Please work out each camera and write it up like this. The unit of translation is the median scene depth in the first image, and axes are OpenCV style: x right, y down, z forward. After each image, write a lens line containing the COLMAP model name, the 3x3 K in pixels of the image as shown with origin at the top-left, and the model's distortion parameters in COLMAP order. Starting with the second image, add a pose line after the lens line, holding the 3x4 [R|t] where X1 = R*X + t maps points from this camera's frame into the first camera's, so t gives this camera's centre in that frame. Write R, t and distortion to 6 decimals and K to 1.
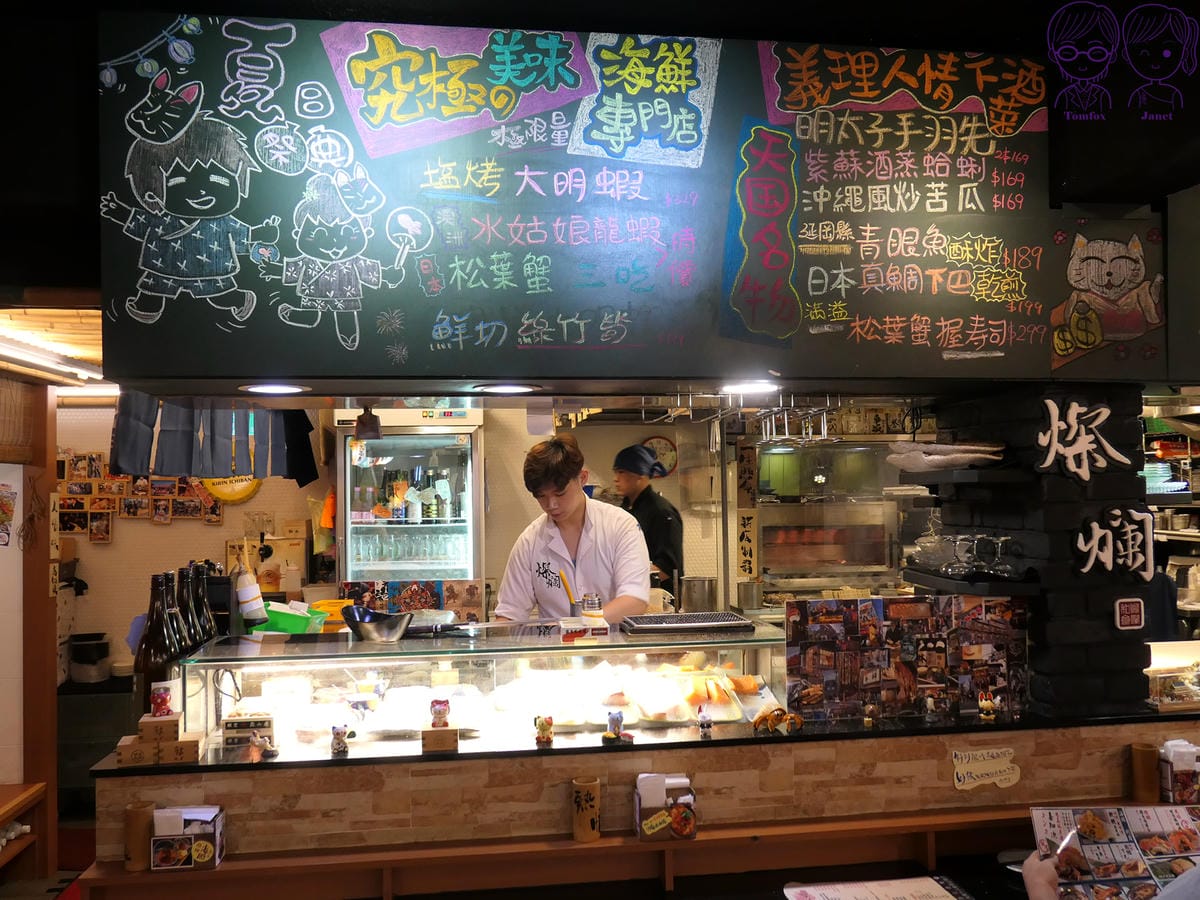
lens RADIAL K [[1013.6, 0, 597.5], [0, 1013.6, 459.7], [0, 0, 1]] dist [-0.011460, 0.014145]
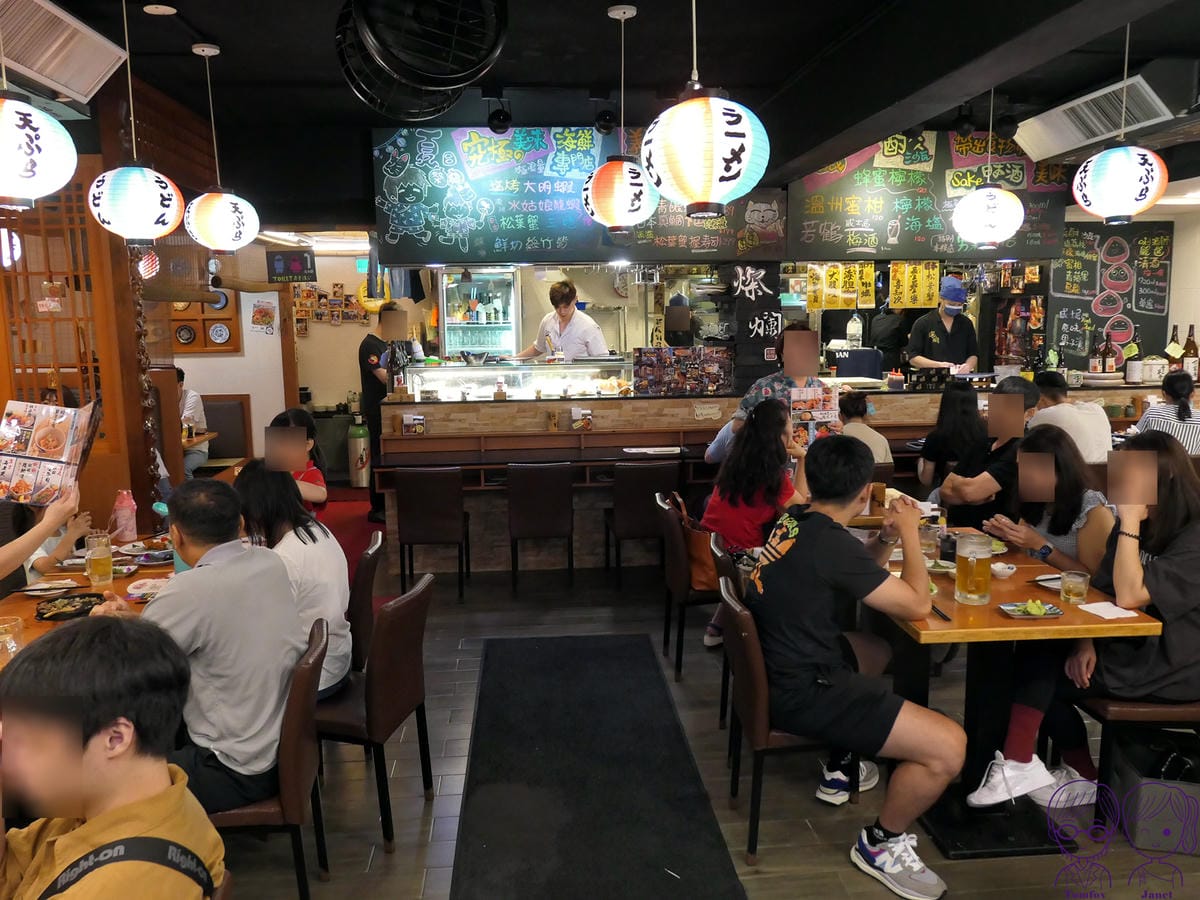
lens RADIAL K [[1013.6, 0, 597.5], [0, 1013.6, 459.7], [0, 0, 1]] dist [-0.011460, 0.014145]
pose [[0.998718, 0.007555, -0.050061, 0.240790], [0.001505, 0.983937, 0.178509, -0.042269], [0.050605, -0.178355, 0.982664, -1.671582]]
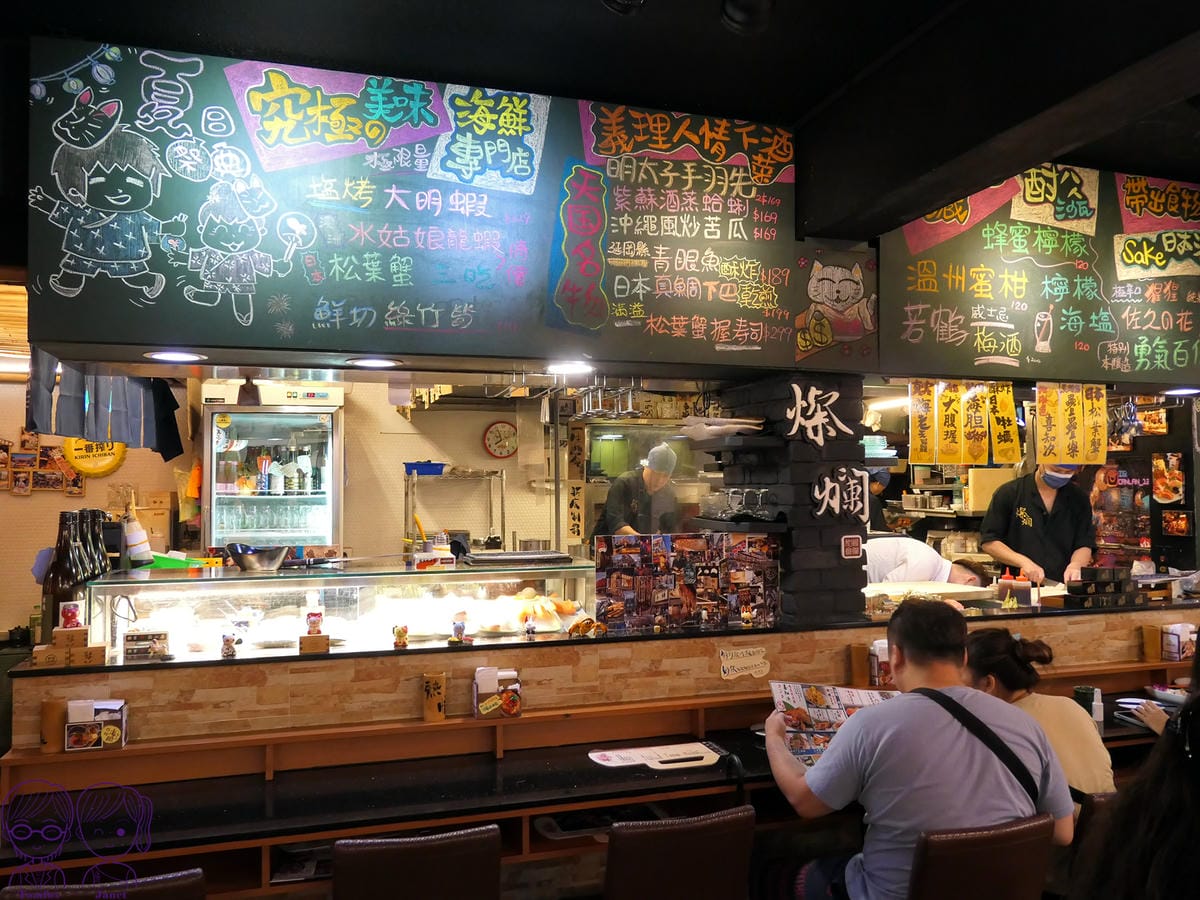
lens RADIAL K [[981.2, 0, 628.2], [0, 981.2, 447.5], [0, 0, 1]] dist [-0.016958, 0.015478]
pose [[0.983403, 0.015139, 0.180803, 0.001081], [-0.012846, 0.999822, -0.013847, 0.047067], [-0.180980, 0.011295, 0.983422, -0.236693]]
